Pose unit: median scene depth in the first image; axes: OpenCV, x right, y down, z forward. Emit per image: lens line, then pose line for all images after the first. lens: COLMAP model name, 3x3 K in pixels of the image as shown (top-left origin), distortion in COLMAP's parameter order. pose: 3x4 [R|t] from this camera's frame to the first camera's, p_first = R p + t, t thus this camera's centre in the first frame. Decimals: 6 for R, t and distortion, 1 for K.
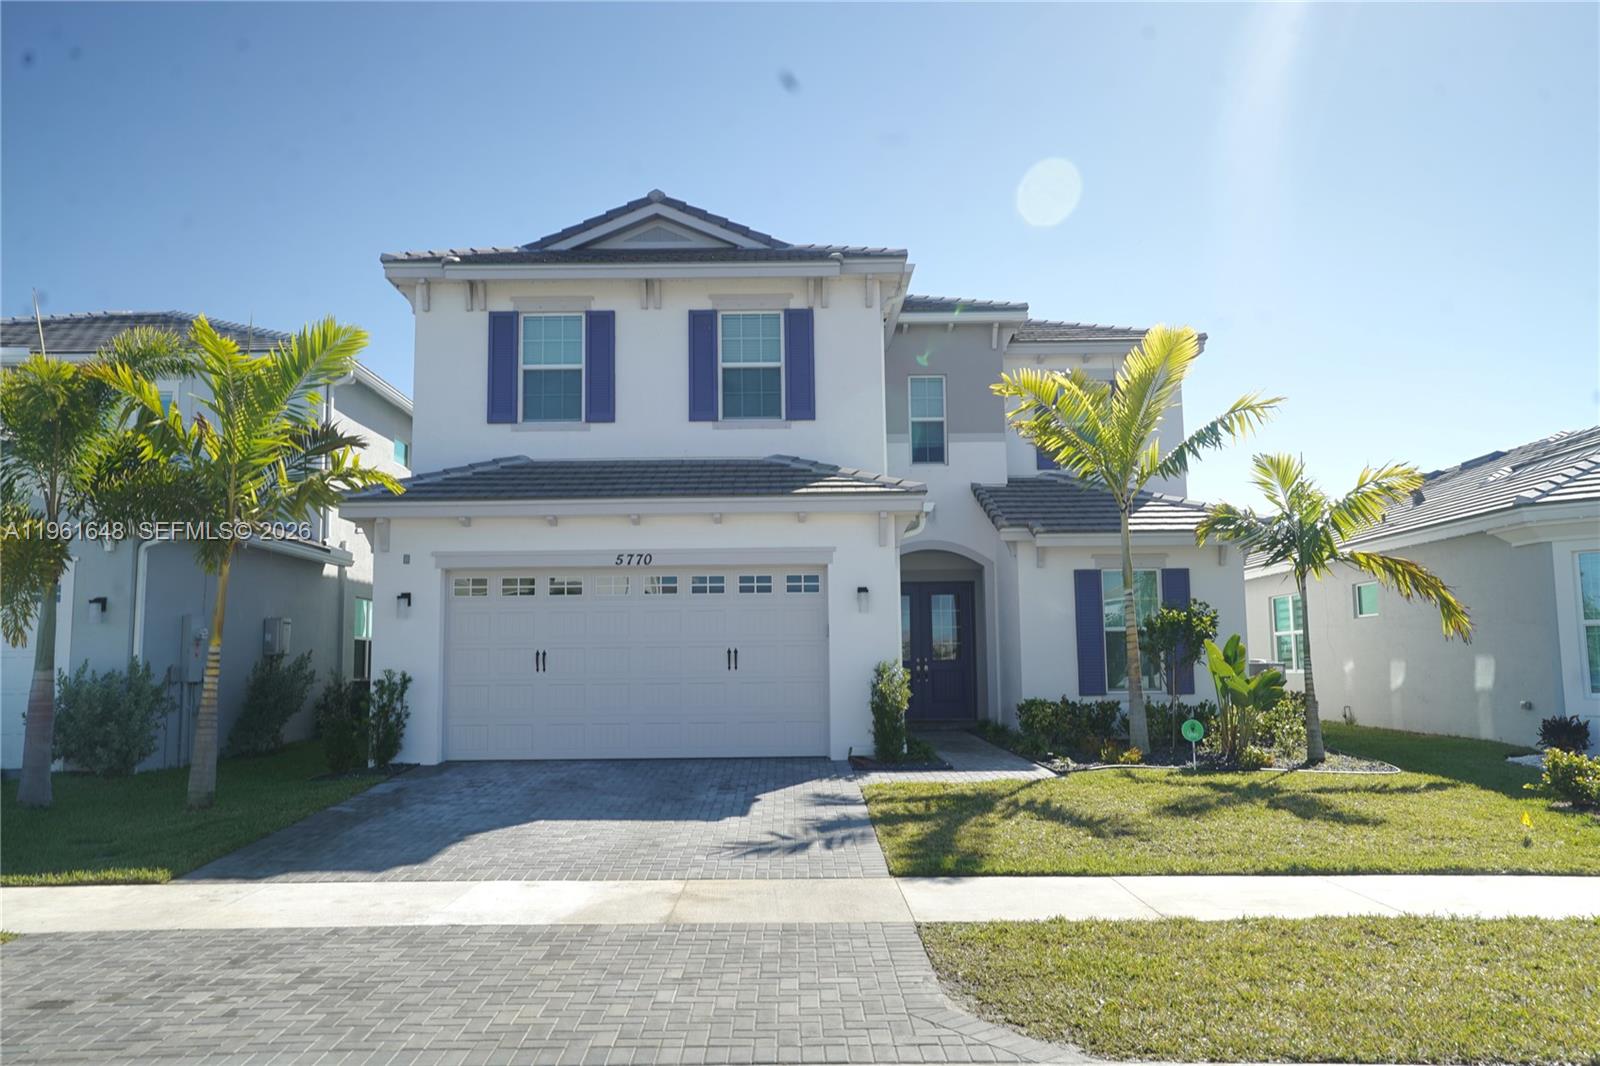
lens RADIAL K [[1237.0, 0, 800.0], [0, 1237.0, 533.0], [0, 0, 1]] dist [-0.006914, -0.004851]
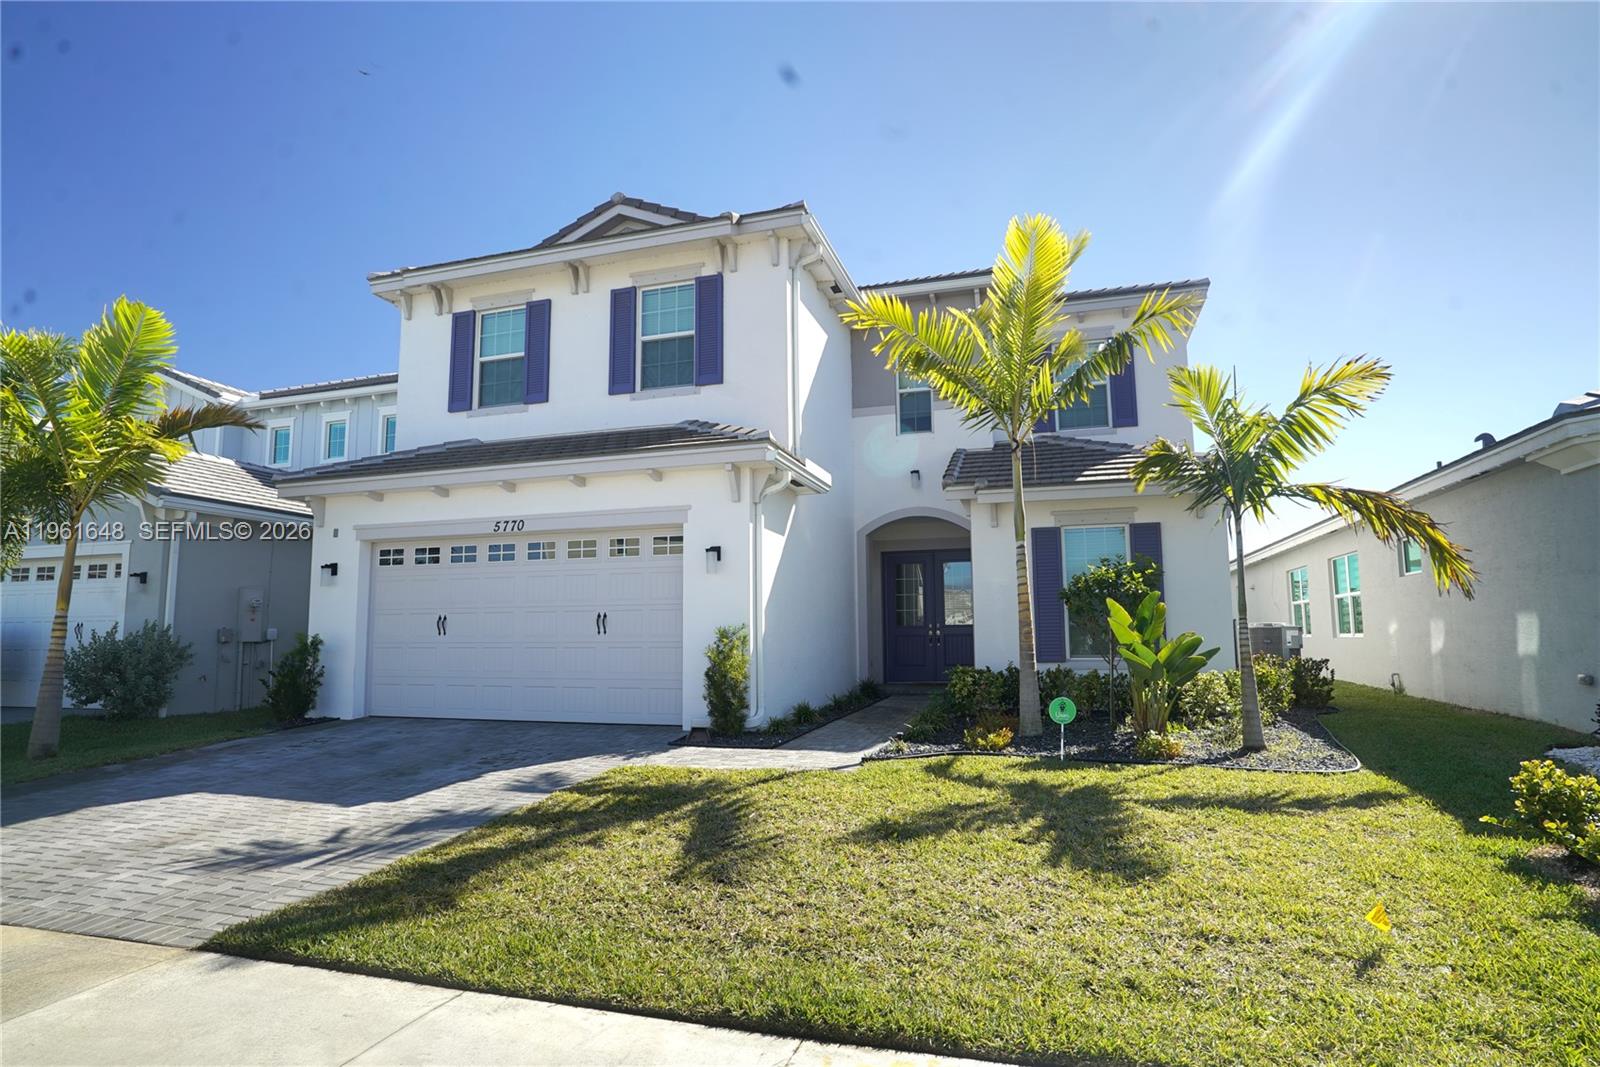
lens RADIAL K [[874.3, 0, 798.0], [0, 874.3, 539.7], [0, 0, 1]] dist [-0.052607, 0.000391]
pose [[0.954532, -0.030912, -0.296501, 0.274527], [0.031818, 0.999492, -0.001772, 0.037483], [0.296405, -0.007743, 0.955031, 0.346498]]
